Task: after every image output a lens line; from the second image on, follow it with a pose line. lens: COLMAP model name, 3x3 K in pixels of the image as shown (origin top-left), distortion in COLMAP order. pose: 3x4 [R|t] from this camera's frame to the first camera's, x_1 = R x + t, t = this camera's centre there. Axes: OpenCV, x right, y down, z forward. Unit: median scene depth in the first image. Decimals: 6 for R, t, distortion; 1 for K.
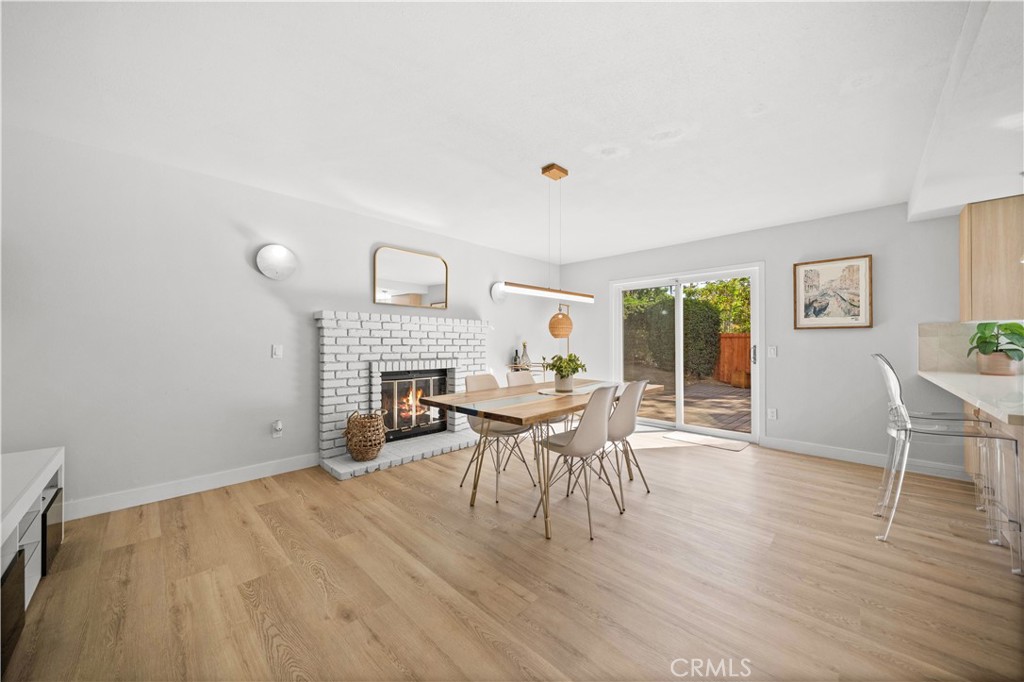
lens RADIAL K [[359.1, 0, 505.2], [0, 359.1, 340.4], [0, 0, 1]] dist [-0.001845, -0.000112]
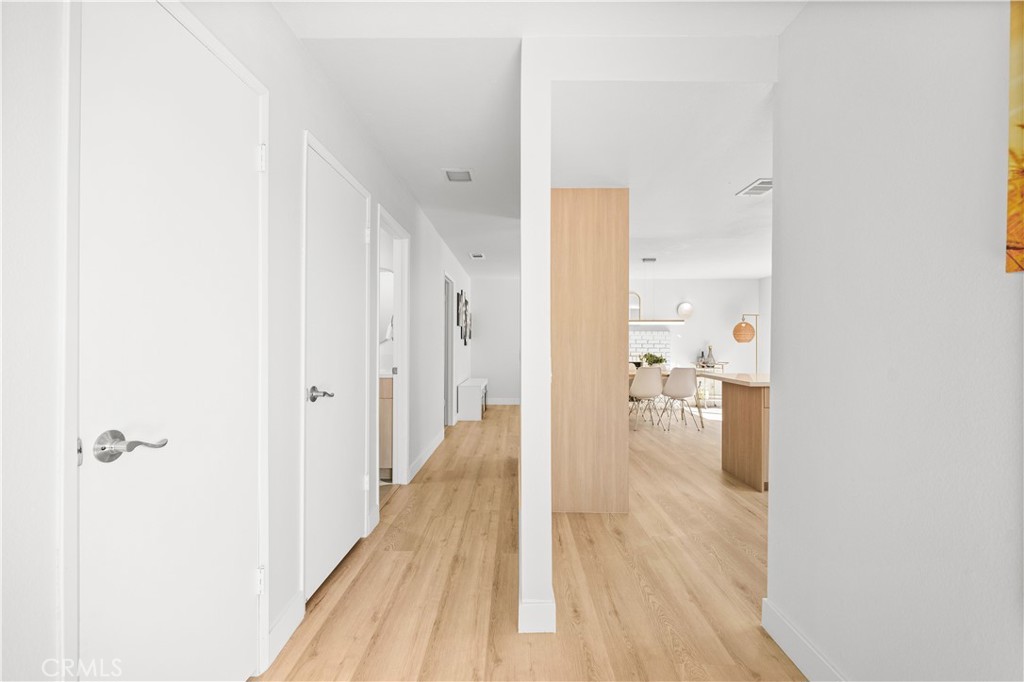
lens RADIAL K [[426.5, 0, 516.4], [0, 426.5, 341.7], [0, 0, 1]] dist [0.001046, 0.000301]
pose [[0.705443, 0.001491, -0.708765, 0.941887], [0.001707, 0.999991, 0.003803, -0.024676], [0.708765, -0.003893, 0.705434, -0.858304]]
